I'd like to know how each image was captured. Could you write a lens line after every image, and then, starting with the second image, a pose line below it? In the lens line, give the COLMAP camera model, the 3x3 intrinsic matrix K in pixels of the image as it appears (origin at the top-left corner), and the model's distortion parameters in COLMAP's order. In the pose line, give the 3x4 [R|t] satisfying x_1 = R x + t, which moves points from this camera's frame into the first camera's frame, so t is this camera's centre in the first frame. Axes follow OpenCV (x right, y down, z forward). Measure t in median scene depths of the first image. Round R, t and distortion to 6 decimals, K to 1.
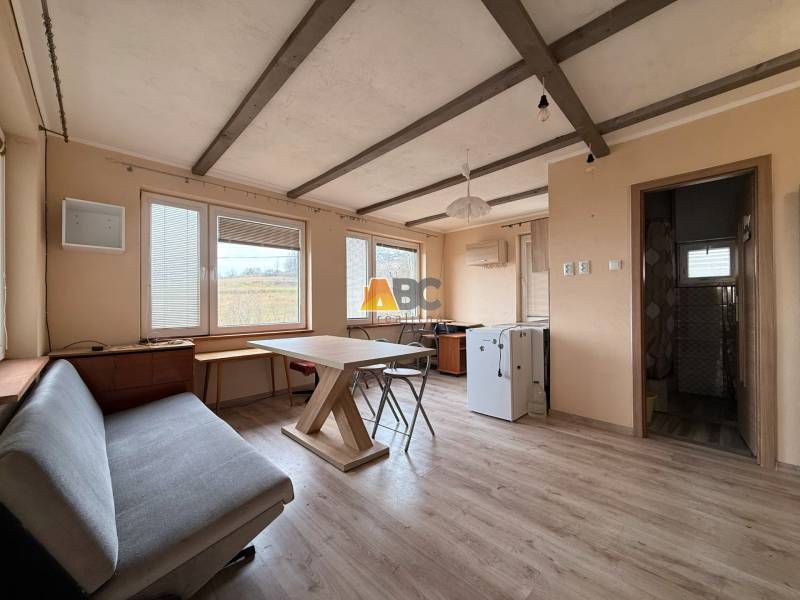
lens RADIAL K [[316.8, 0, 401.9], [0, 316.8, 301.5], [0, 0, 1]] dist [-0.008638, 0.000071]
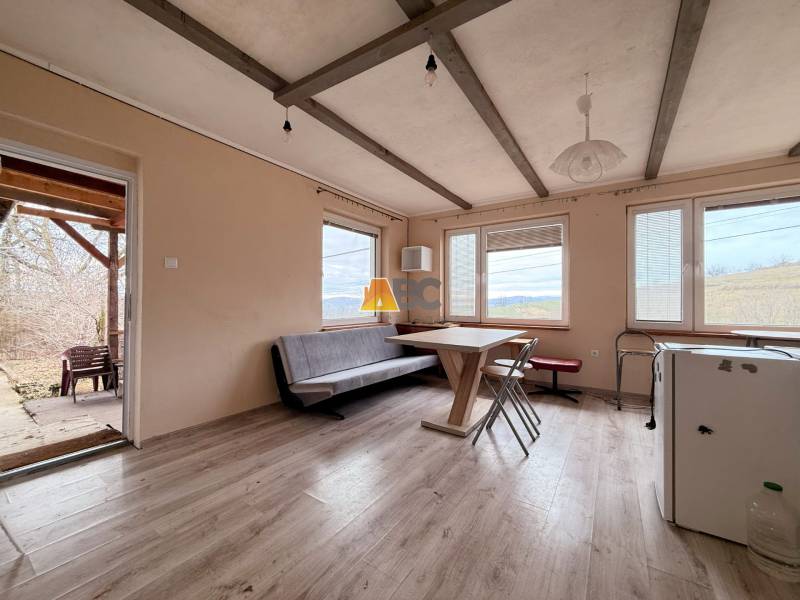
lens RADIAL K [[316.8, 0, 401.9], [0, 316.8, 301.5], [0, 0, 1]] dist [-0.008638, 0.000071]
pose [[0.205886, 0.012799, -0.978492, 0.672919], [0.009008, 0.999847, 0.014974, -0.007118], [0.978535, -0.011897, 0.205739, 0.386313]]
